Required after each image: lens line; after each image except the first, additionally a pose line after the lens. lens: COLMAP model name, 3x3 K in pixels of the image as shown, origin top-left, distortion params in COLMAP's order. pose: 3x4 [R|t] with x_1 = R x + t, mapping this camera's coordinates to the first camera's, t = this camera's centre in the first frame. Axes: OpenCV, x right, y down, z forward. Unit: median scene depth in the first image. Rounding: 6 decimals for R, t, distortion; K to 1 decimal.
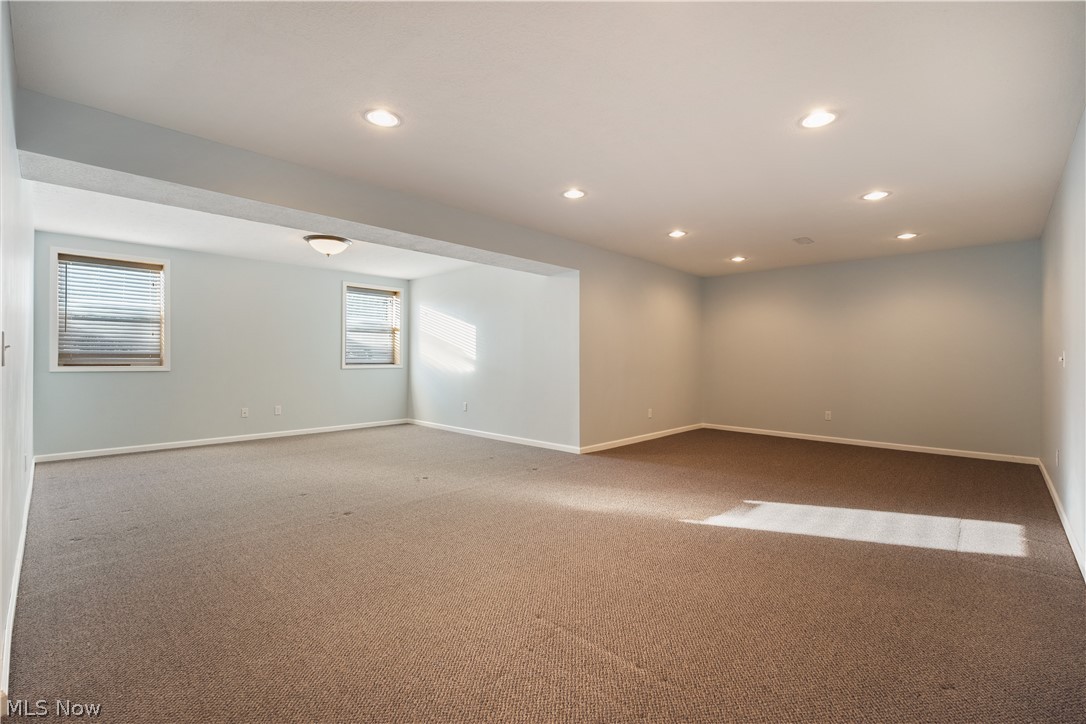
lens RADIAL K [[470.4, 0, 542.3], [0, 470.4, 365.2], [0, 0, 1]] dist [-0.008178, -0.000062]
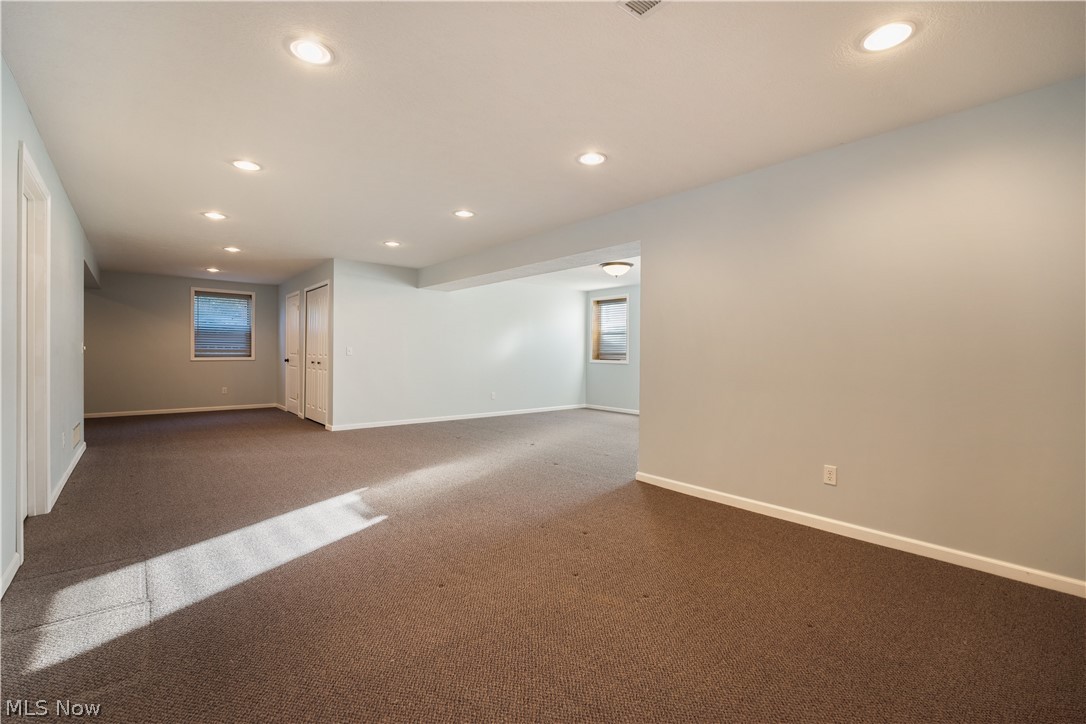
lens RADIAL K [[470.4, 0, 542.3], [0, 470.4, 365.2], [0, 0, 1]] dist [-0.008178, -0.000062]
pose [[-0.111368, 0.016856, -0.993636, 0.923340], [-0.017769, 0.999663, 0.018950, -0.008717], [0.993620, 0.019766, -0.111031, 1.013304]]
